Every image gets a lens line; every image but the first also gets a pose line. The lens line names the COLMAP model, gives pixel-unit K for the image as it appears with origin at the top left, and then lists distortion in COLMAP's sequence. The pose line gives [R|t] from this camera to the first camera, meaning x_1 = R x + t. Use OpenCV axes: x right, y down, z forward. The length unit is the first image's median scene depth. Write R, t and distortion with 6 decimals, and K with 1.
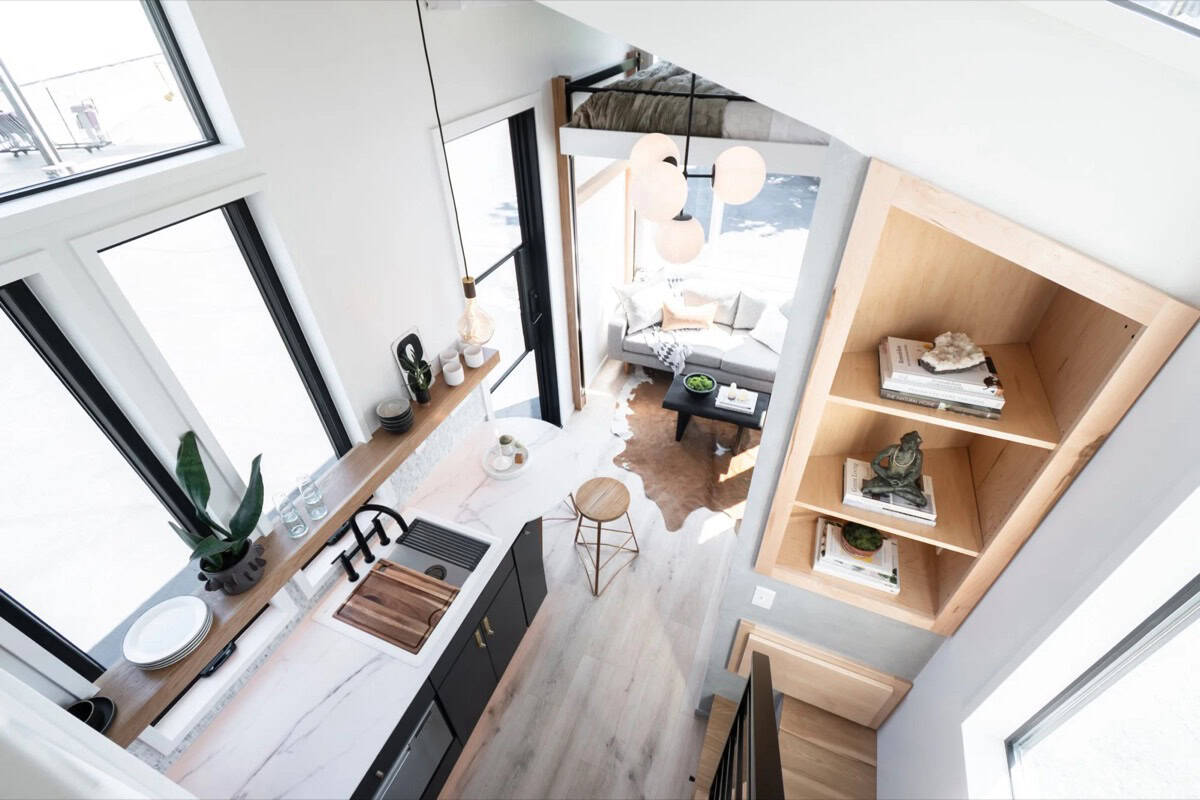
lens RADIAL K [[538.0, 0, 600.0], [0, 538.0, 400.0], [0, 0, 1]] dist [0.003423, -0.005719]
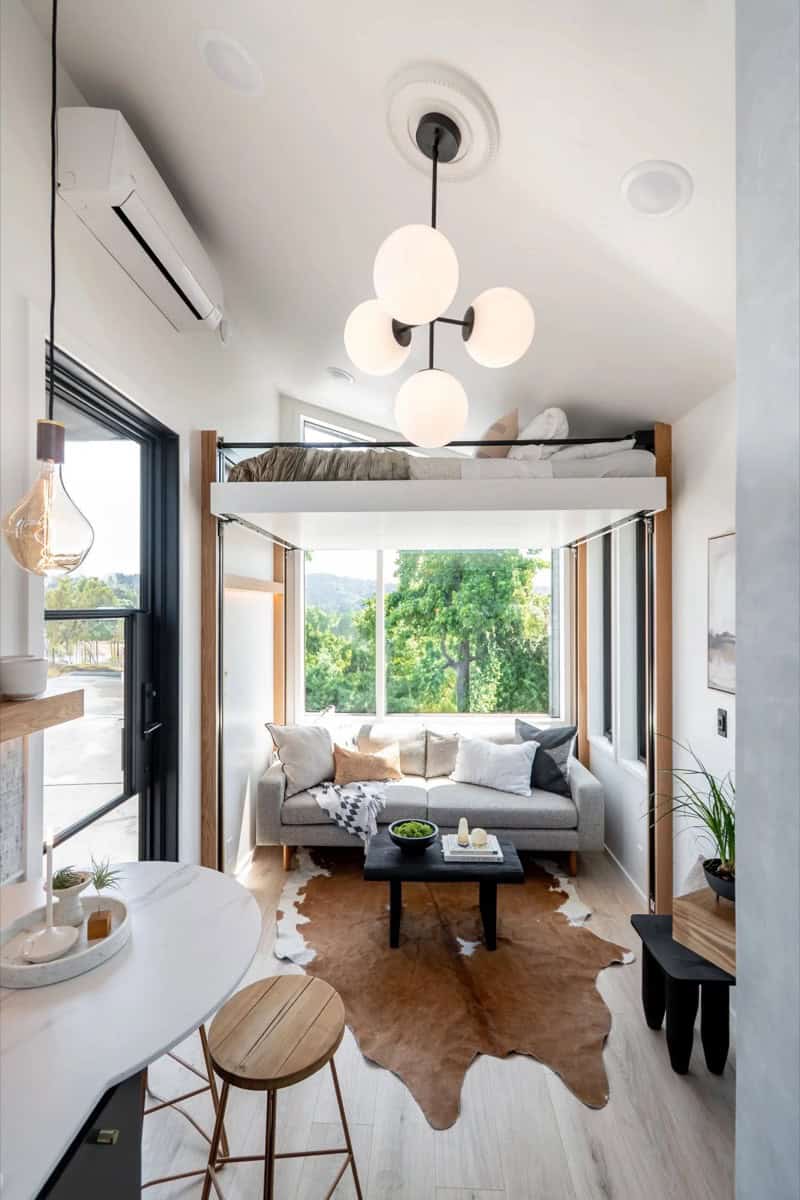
lens RADIAL K [[538.0, 0, 416.3], [0, 538.0, 603.4], [0, 0, 1]] dist [0.003423, -0.005719]
pose [[0.930959, 0.030305, 0.363863, -0.058393], [0.208858, 0.773208, -0.598771, 0.144514], [-0.299488, 0.633427, 0.713496, 0.344170]]
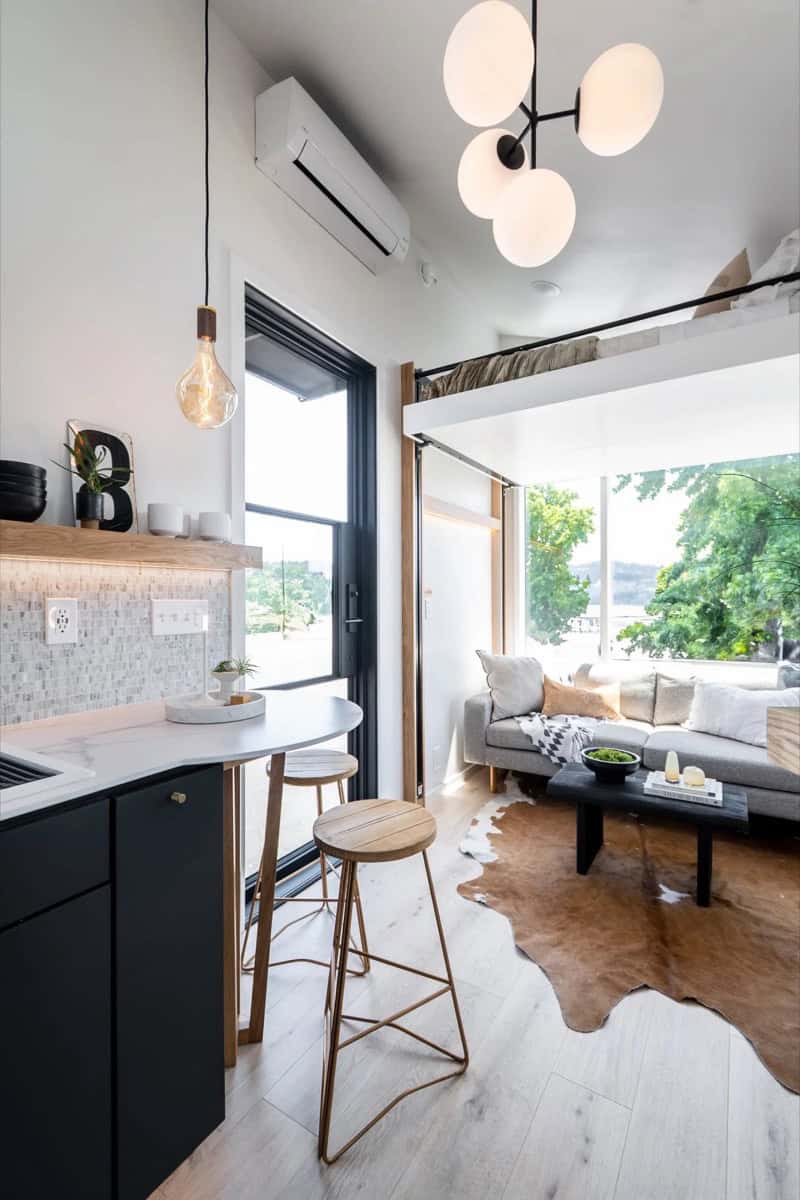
lens RADIAL K [[547.3, 0, 400.0], [0, 547.3, 600.0], [0, 0, 1]] dist [0.000029, -0.000552]
pose [[0.985801, 0.018655, -0.166878, 0.052721], [-0.119196, 0.777734, -0.617189, 0.226434], [0.118273, 0.628317, 0.768915, 0.391683]]
